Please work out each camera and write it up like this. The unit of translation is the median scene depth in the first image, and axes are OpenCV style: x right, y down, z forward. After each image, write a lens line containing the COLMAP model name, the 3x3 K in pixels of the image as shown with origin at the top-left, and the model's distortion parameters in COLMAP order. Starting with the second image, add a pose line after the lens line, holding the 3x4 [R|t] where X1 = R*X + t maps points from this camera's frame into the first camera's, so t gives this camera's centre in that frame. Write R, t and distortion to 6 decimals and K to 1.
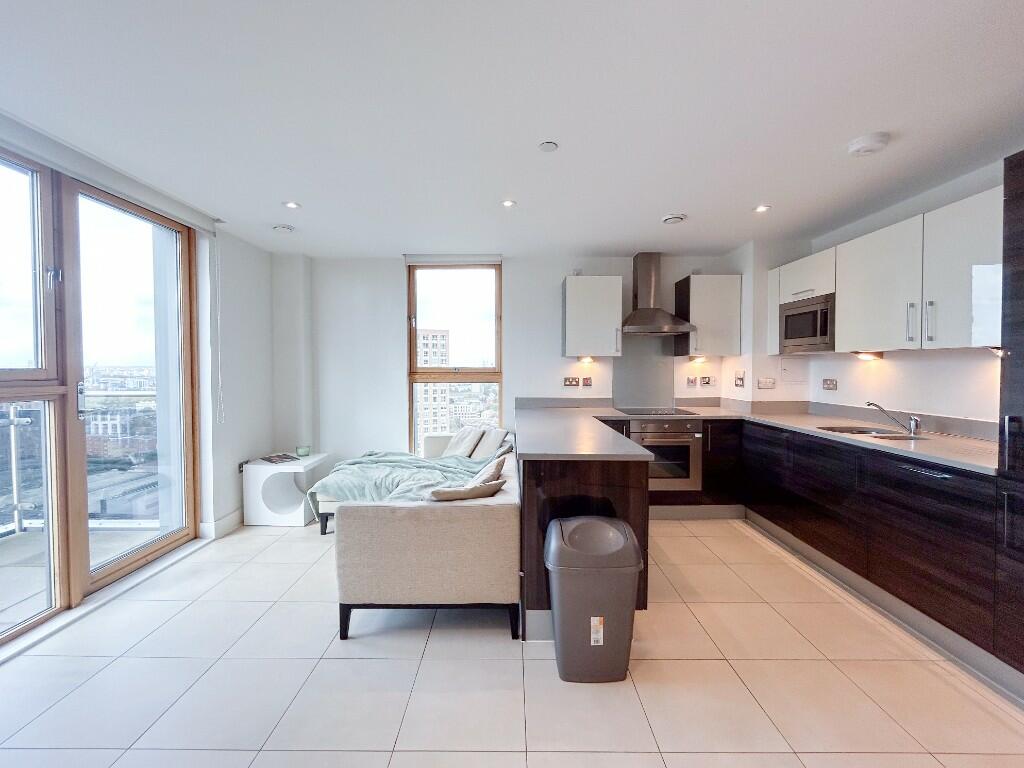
lens RADIAL K [[419.8, 0, 510.7], [0, 419.8, 379.8], [0, 0, 1]] dist [-0.009423, 0.001770]
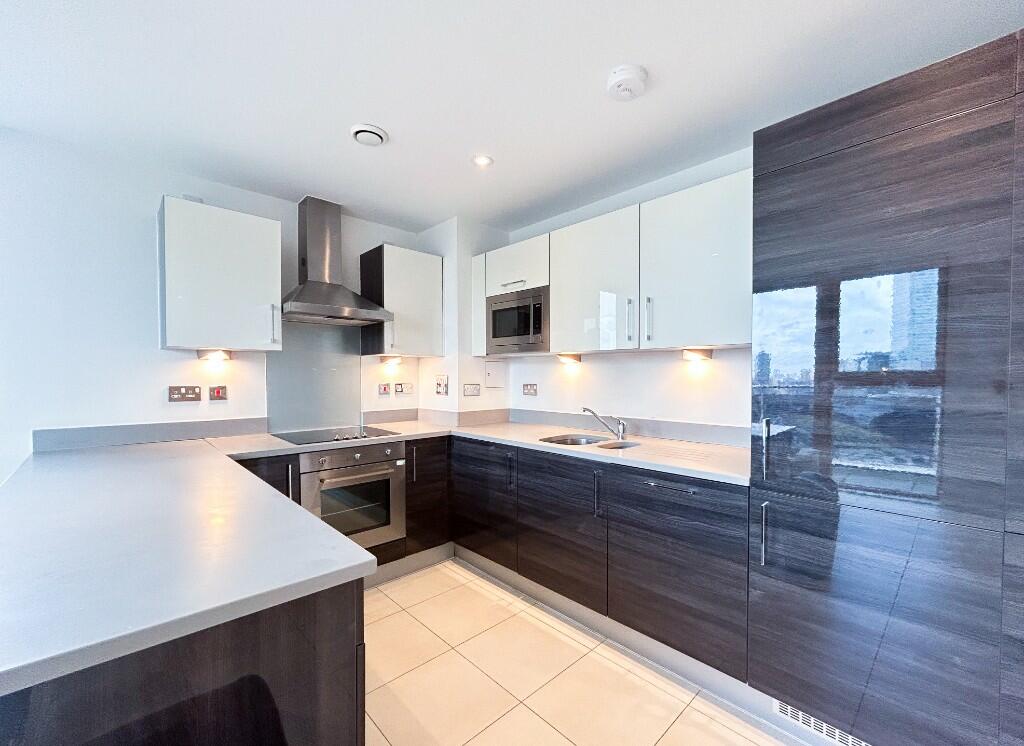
lens RADIAL K [[429.5, 0, 517.5], [0, 429.5, 387.0], [0, 0, 1]] dist [0.007651, -0.000054]
pose [[0.720738, -0.013898, 0.693069, 0.080597], [0.017847, 0.999840, 0.001489, 0.003706], [-0.692978, 0.011296, 0.720870, 0.330706]]
